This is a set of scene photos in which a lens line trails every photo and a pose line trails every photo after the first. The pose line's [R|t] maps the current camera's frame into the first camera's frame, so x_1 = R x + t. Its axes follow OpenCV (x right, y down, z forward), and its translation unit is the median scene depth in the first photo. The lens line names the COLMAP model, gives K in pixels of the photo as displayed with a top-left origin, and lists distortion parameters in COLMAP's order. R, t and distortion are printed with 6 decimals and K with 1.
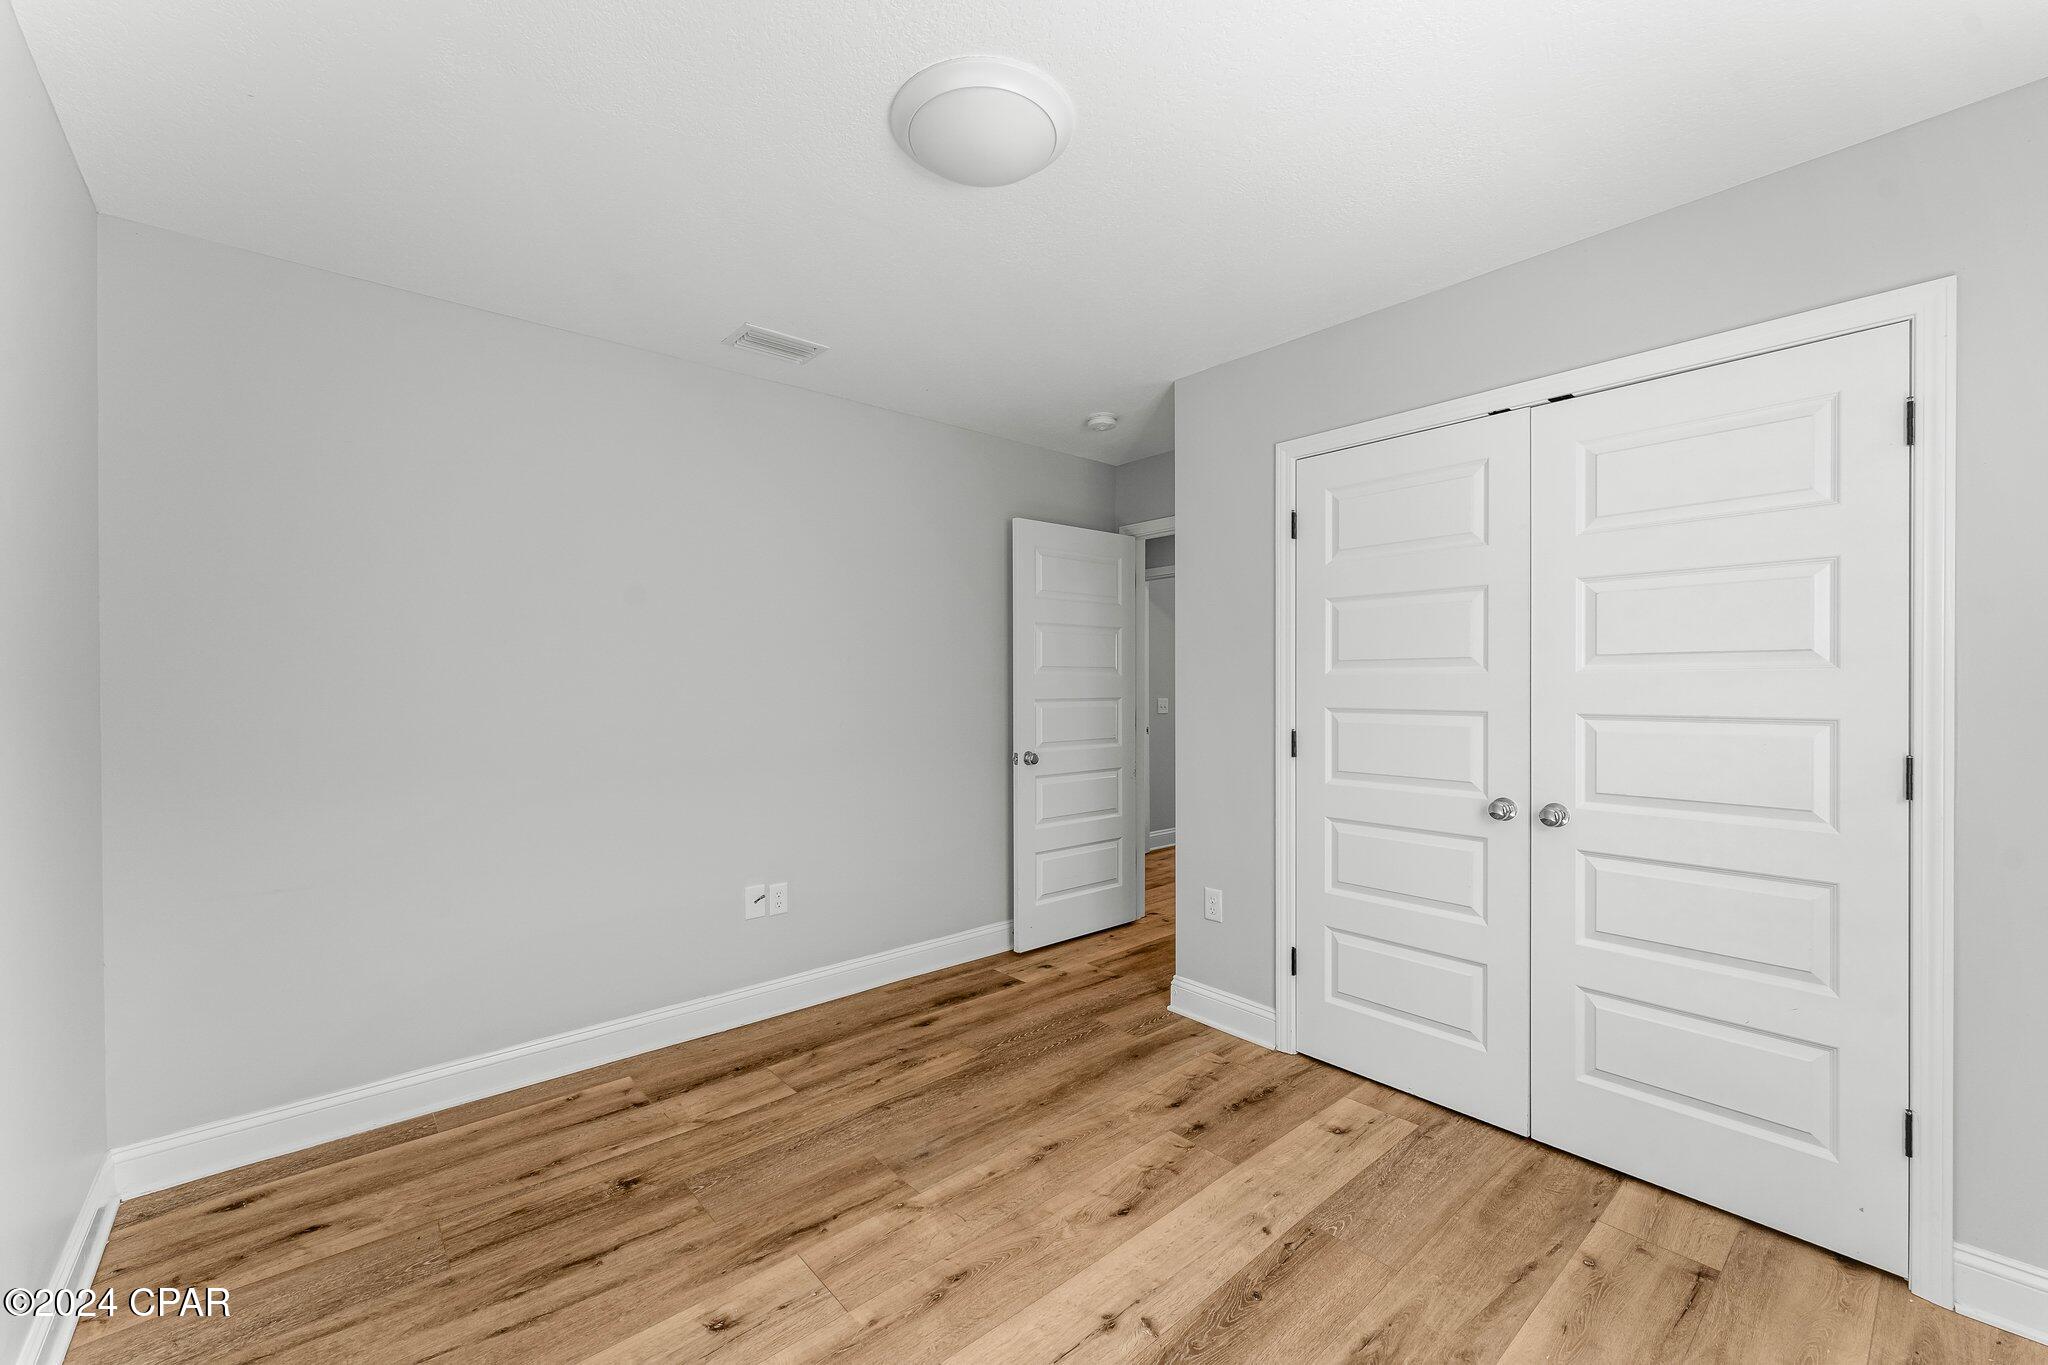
lens RADIAL K [[827.3, 0, 1026.4], [0, 827.3, 664.2], [0, 0, 1]] dist [0.001173, -0.000243]
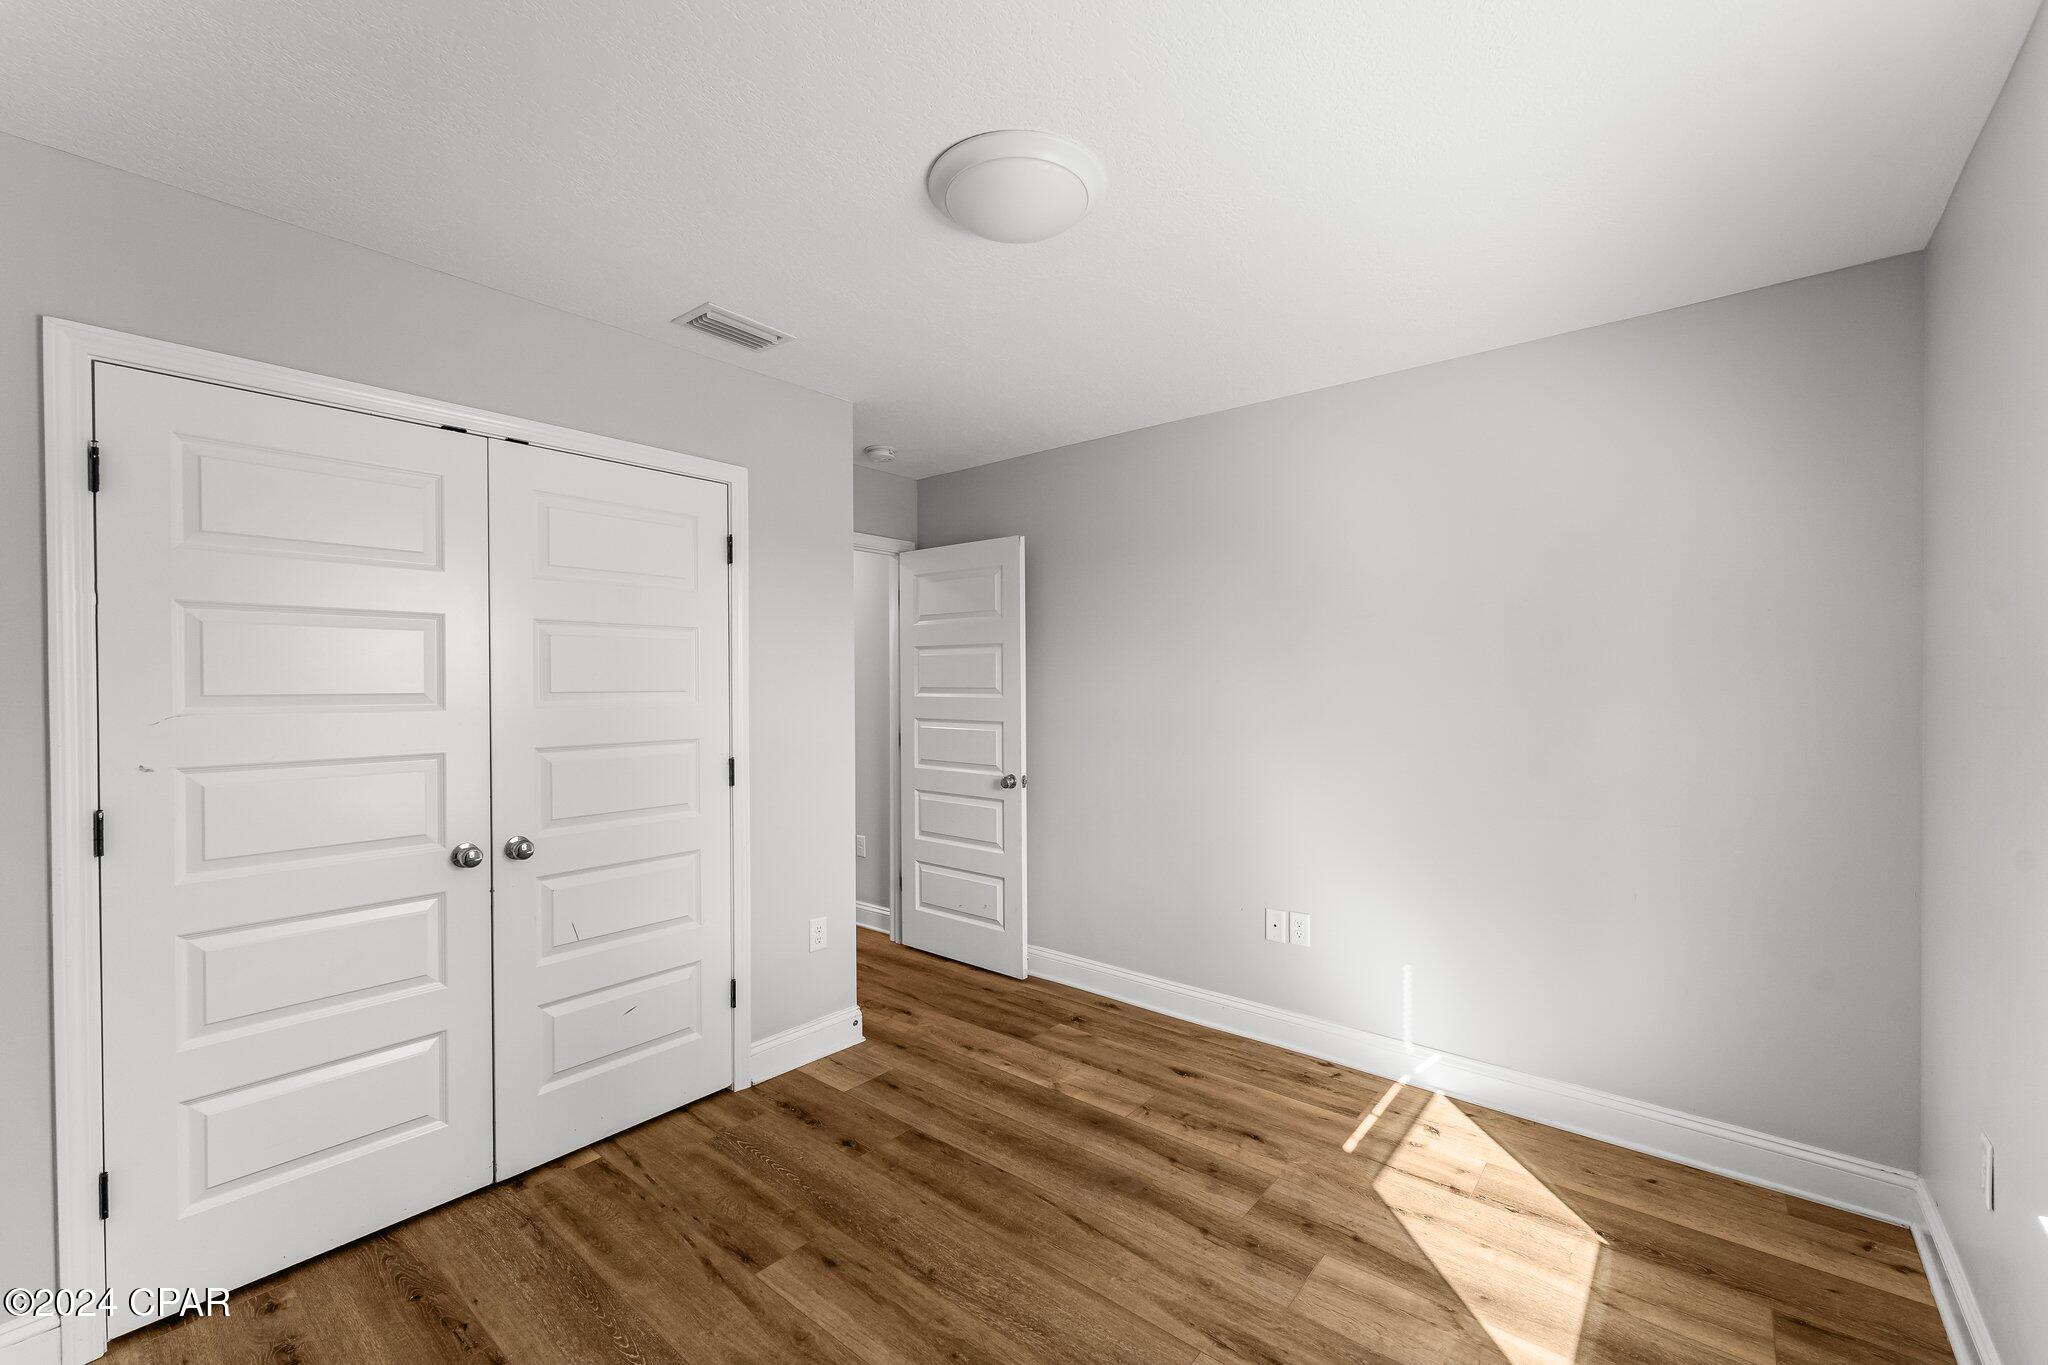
lens RADIAL K [[827.3, 0, 1025.7], [0, 827.3, 724.0], [0, 0, 1]] dist [0.001173, -0.000243]
pose [[-0.144034, -0.019351, 0.989384, -0.442700], [0.010264, 0.999726, 0.021048, 0.012668], [-0.989519, 0.013187, -0.143796, 0.501059]]
